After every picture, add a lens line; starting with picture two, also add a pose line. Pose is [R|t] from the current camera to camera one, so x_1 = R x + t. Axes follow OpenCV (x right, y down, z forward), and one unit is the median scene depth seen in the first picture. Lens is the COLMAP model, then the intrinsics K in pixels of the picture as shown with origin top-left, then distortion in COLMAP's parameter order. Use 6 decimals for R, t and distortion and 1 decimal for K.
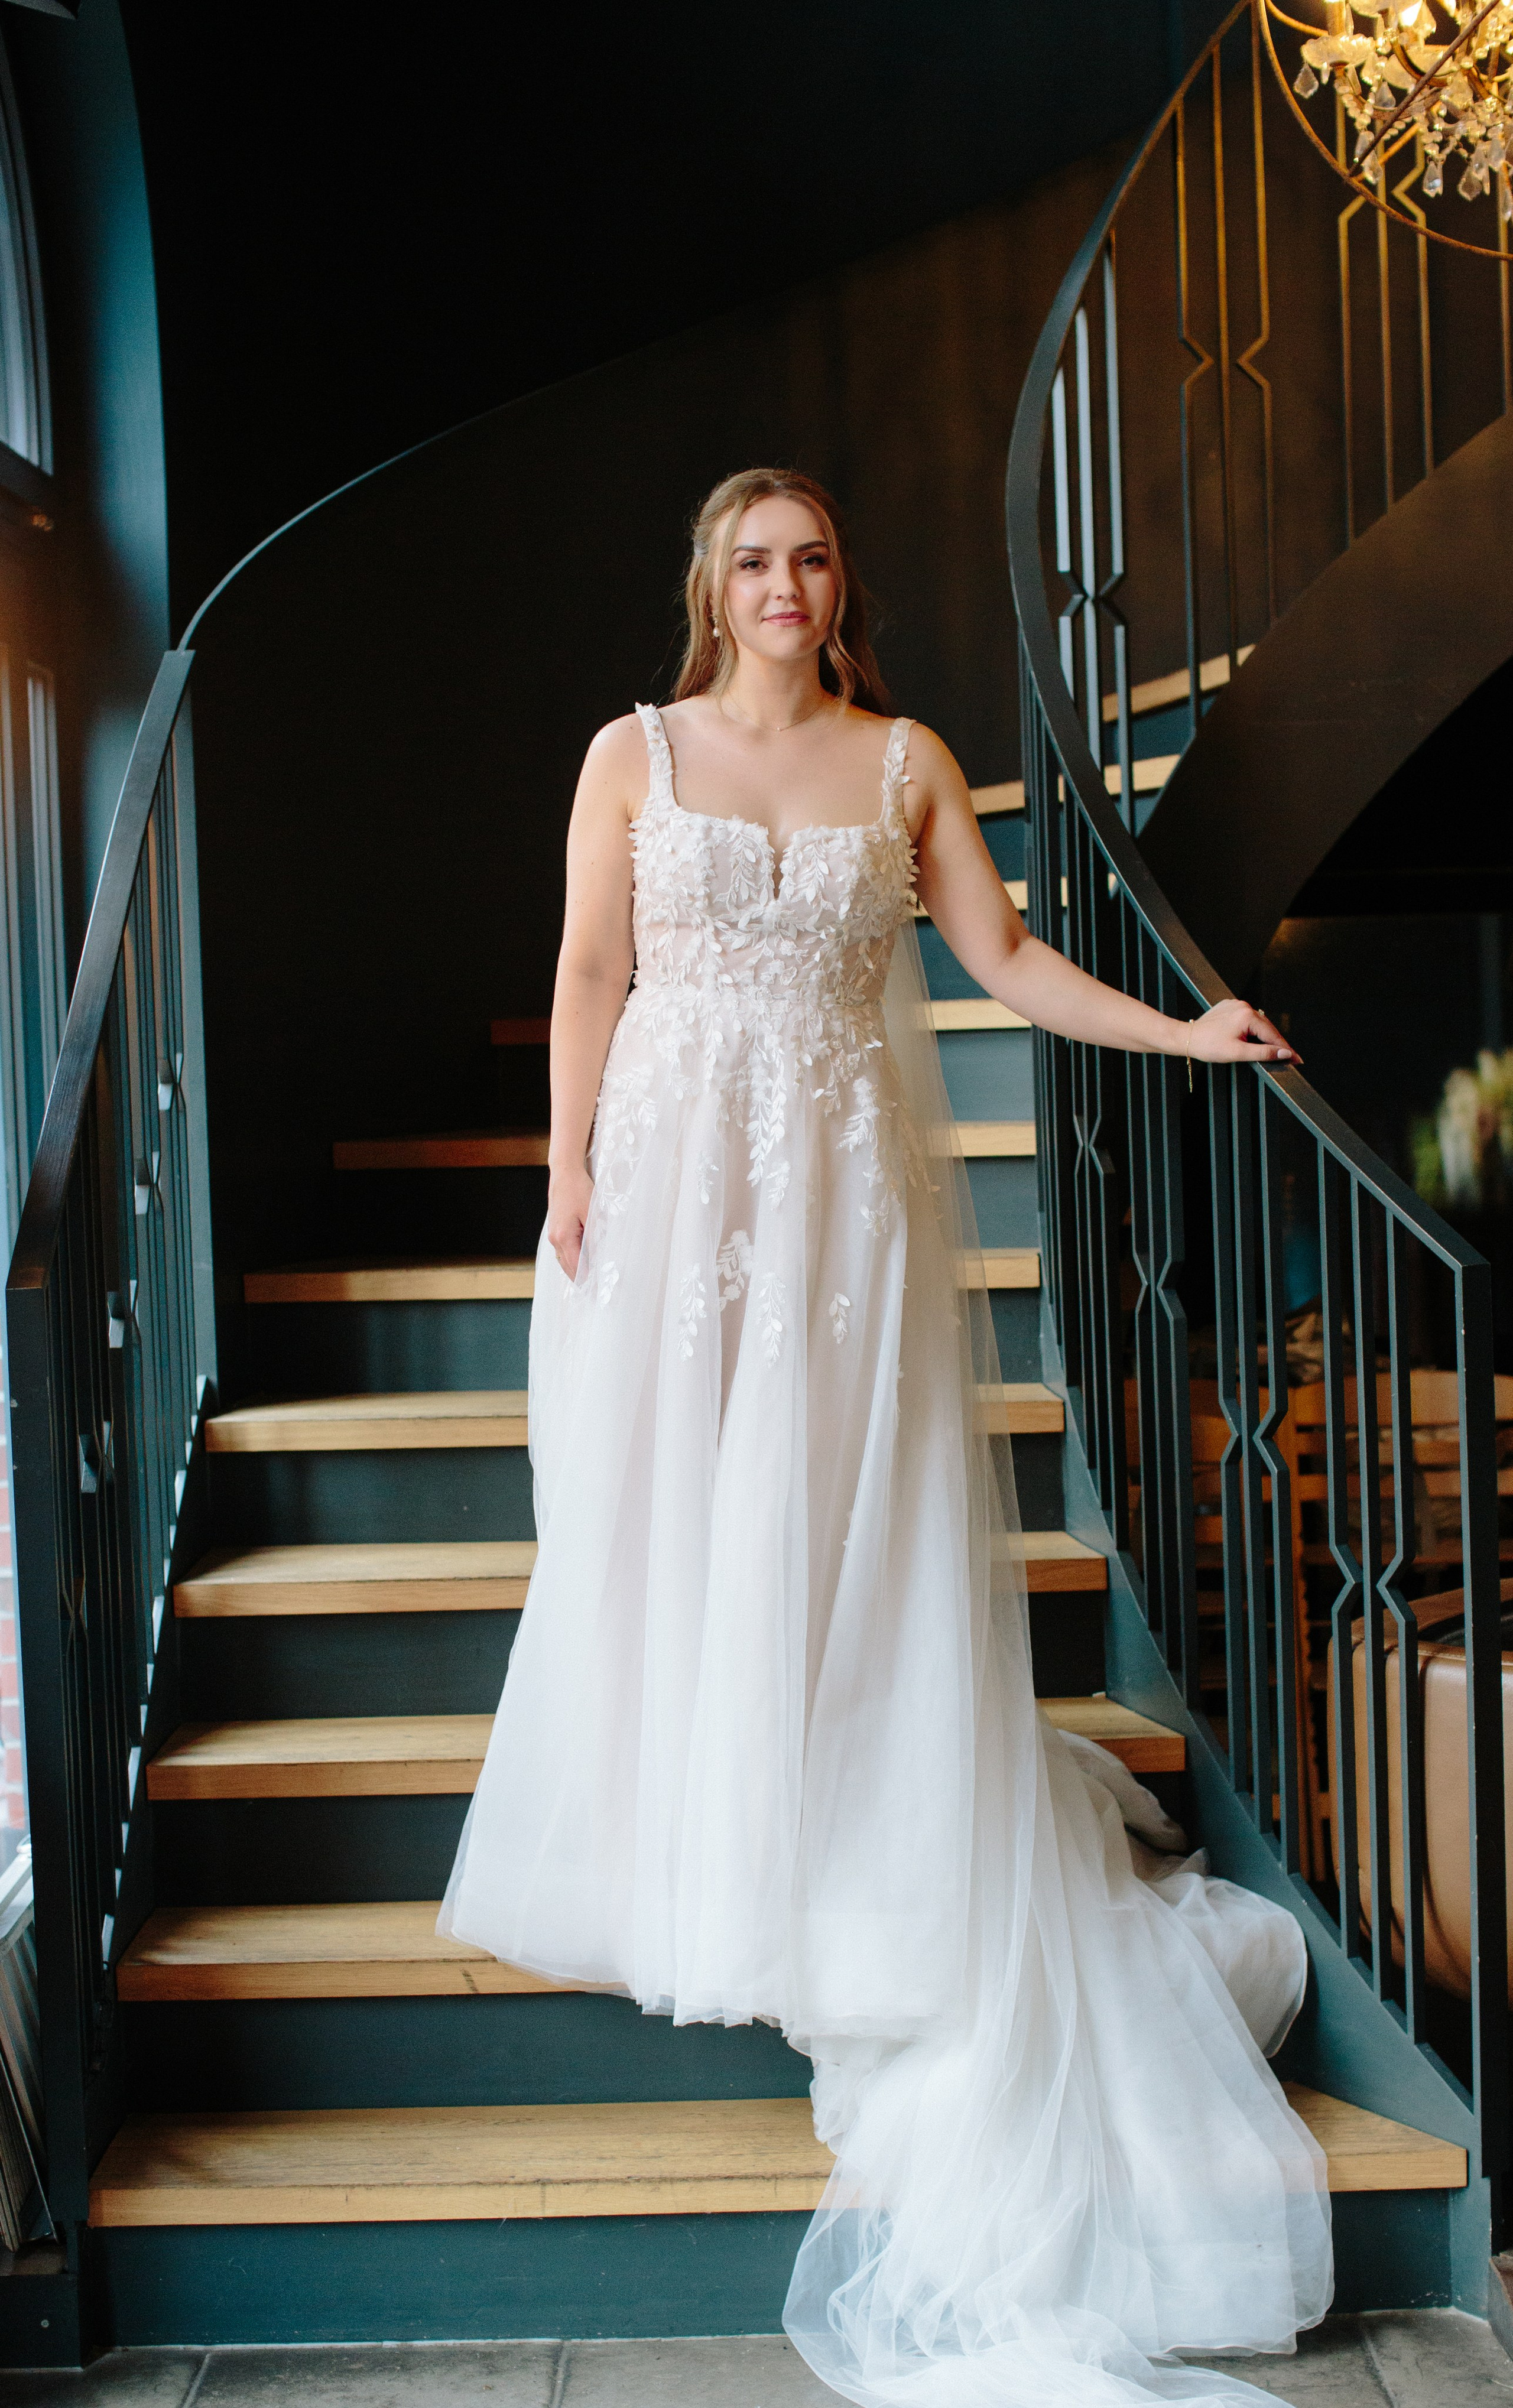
lens RADIAL K [[3713.3, 0, 756.5], [0, 3713.3, 1204.0], [0, 0, 1]] dist [0.394259, -5.234602]
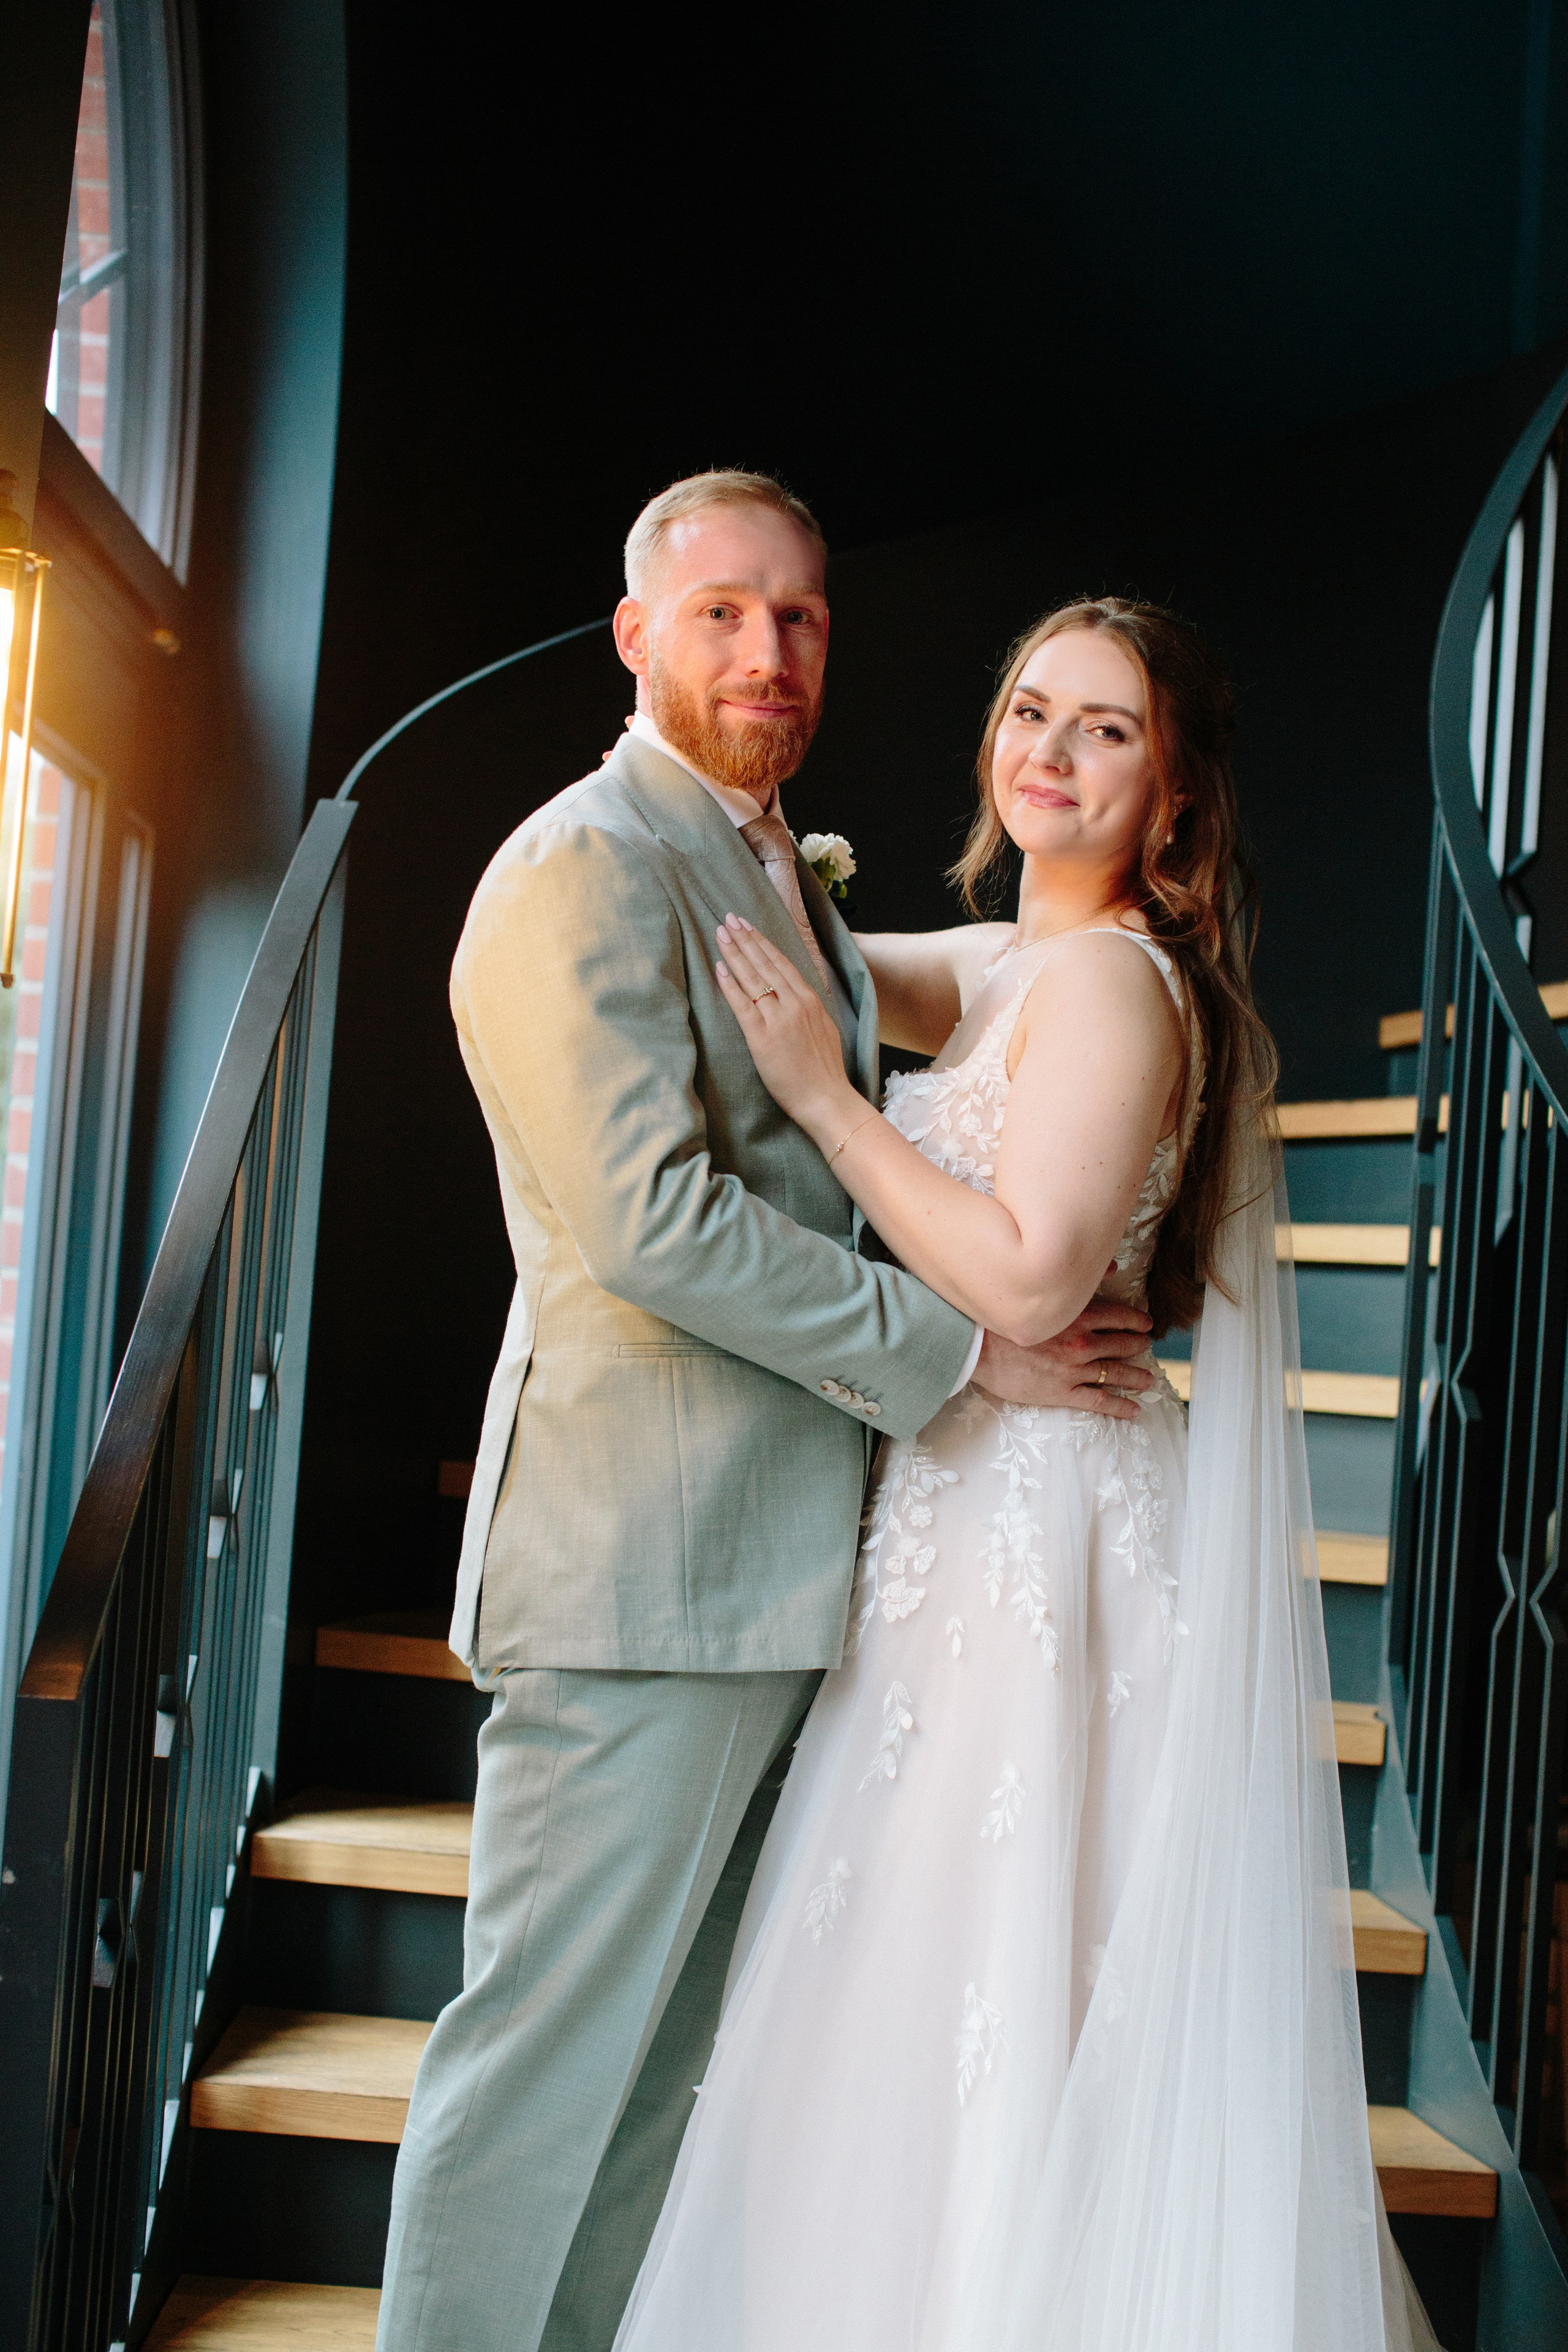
lens RADIAL K [[3415.6, 0, 789.4], [0, 3415.6, 1146.0], [0, 0, 1]] dist [-0.040702, 0.036271]
pose [[0.993958, 0.107382, 0.022718, -0.081104], [-0.104631, 0.989530, -0.099413, -0.022560], [-0.033156, 0.096435, 0.994787, 0.353488]]
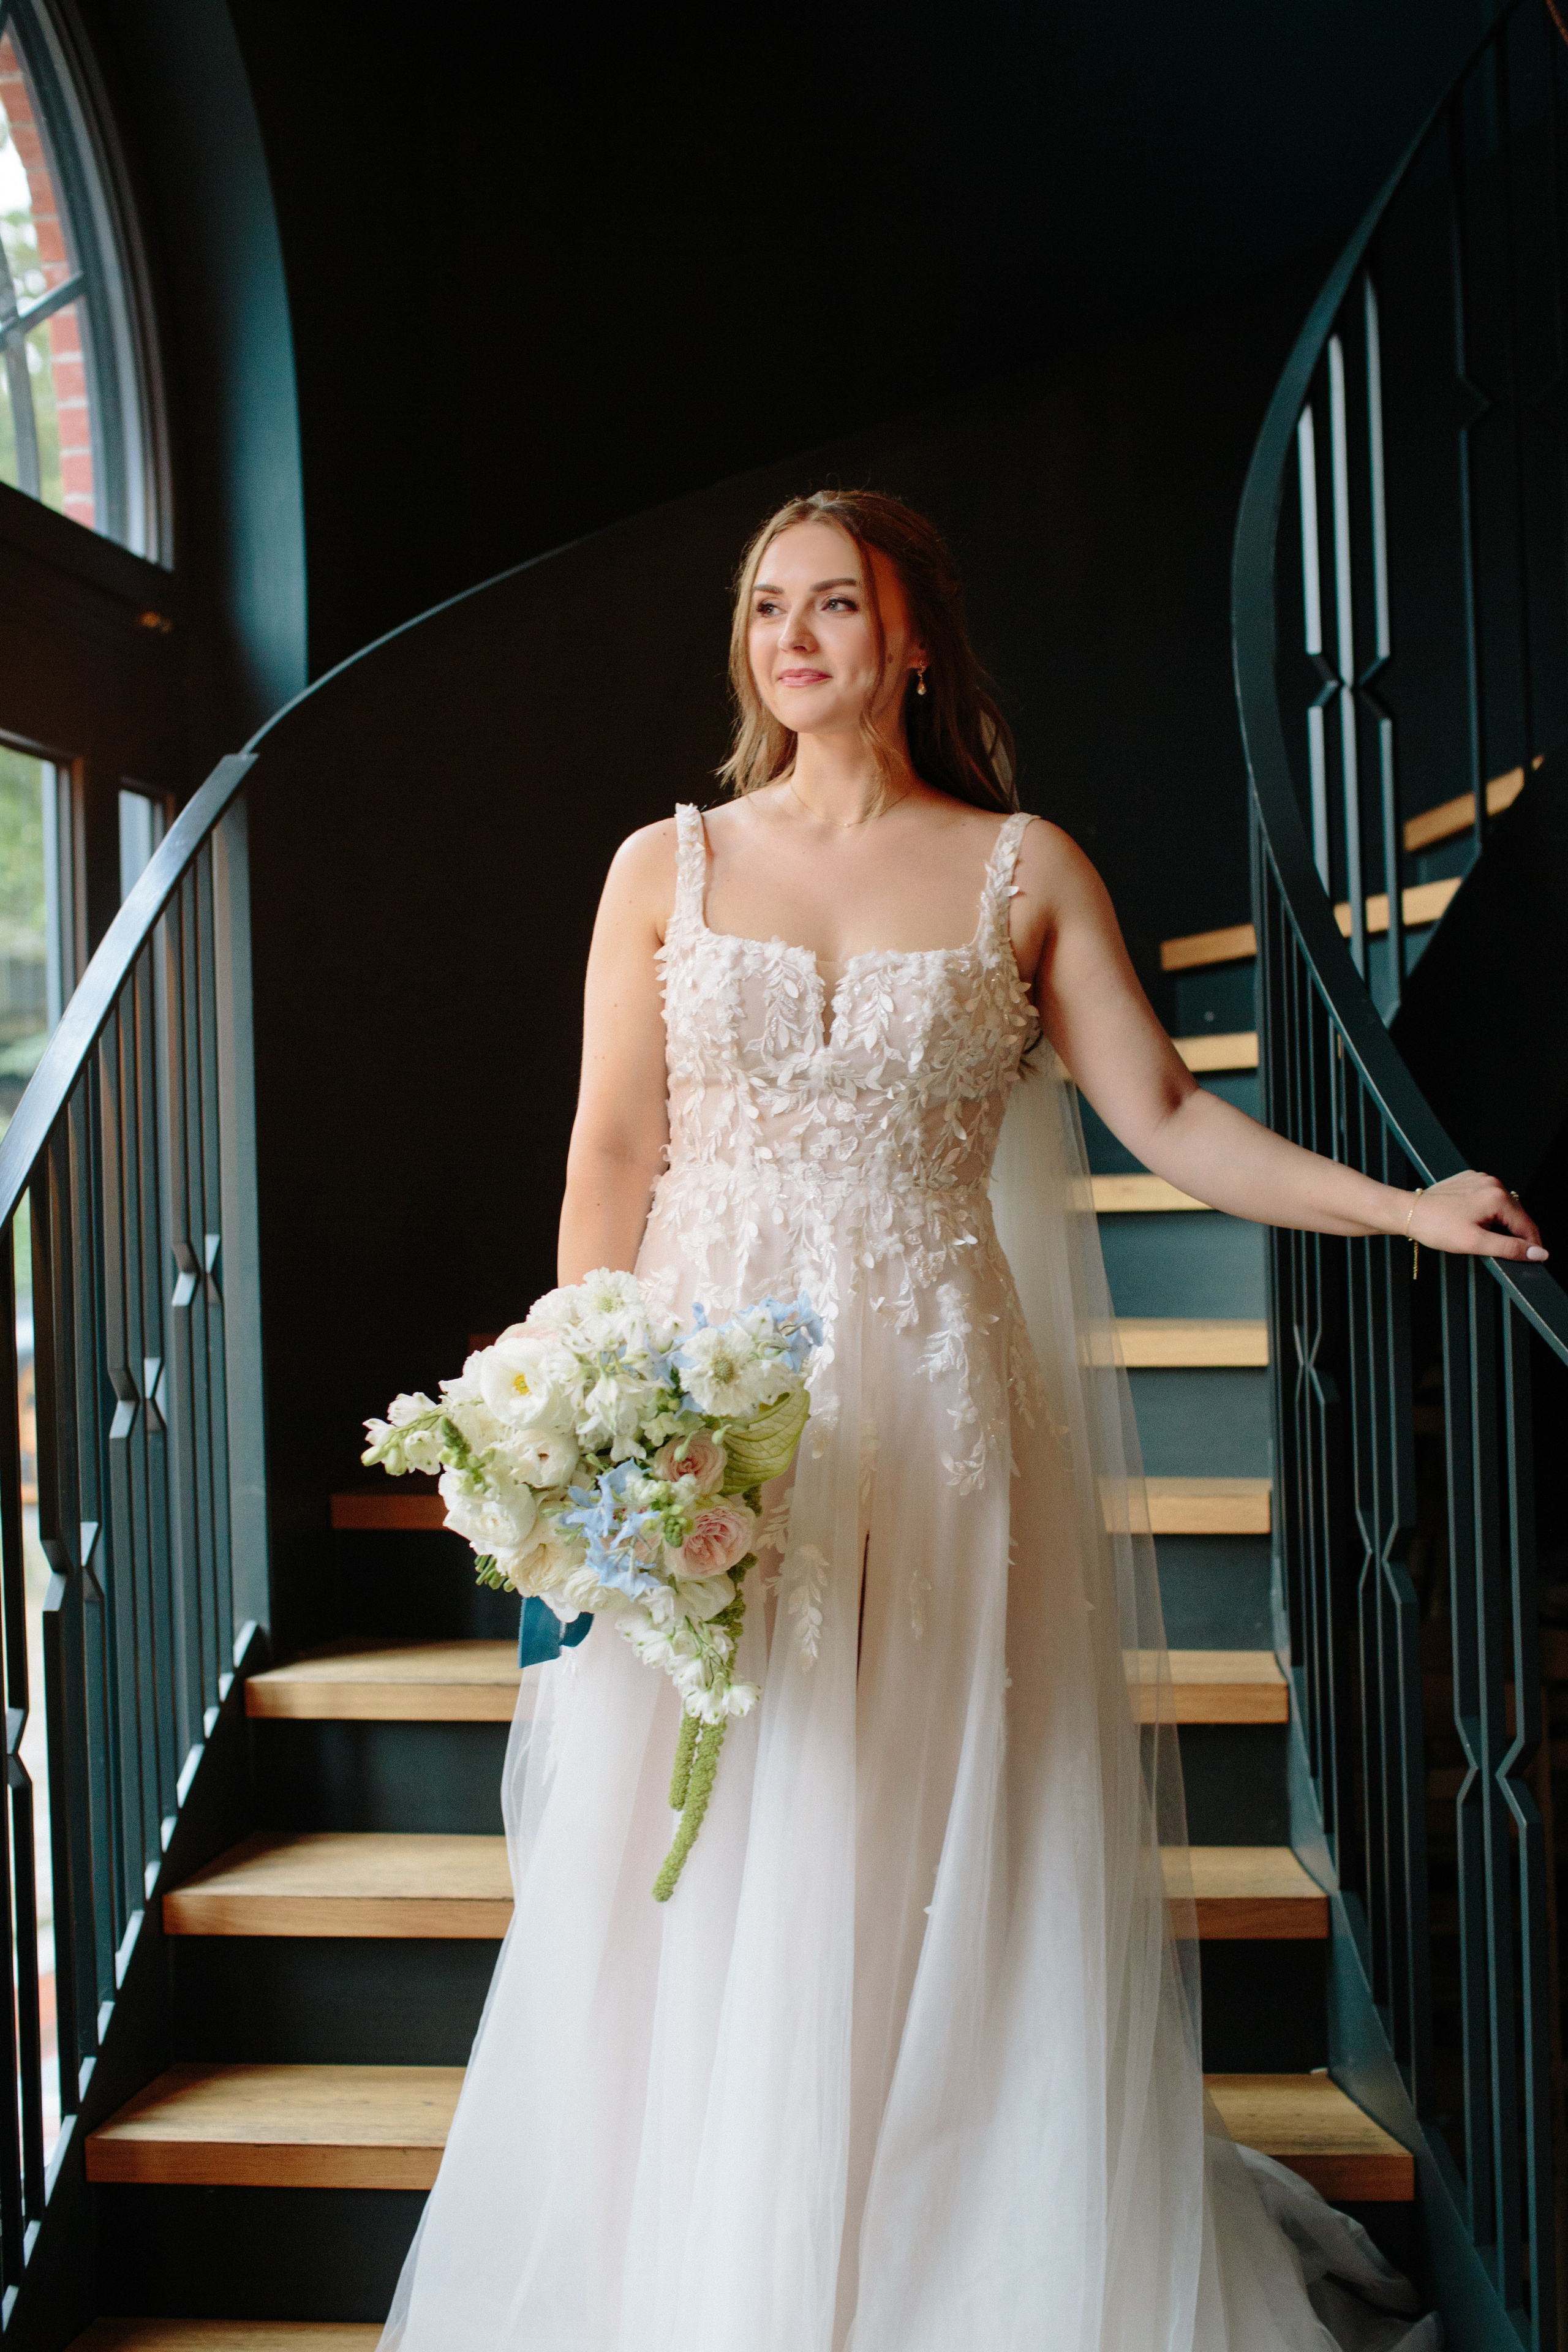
lens RADIAL K [[3415.6, 0, 789.4], [0, 3415.6, 1146.0], [0, 0, 1]] dist [-0.040702, 0.036271]
pose [[0.990434, 0.001046, -0.137986, 0.084858], [-0.008578, 0.998504, -0.054001, -0.022697], [0.137723, 0.054668, 0.988961, 0.292853]]
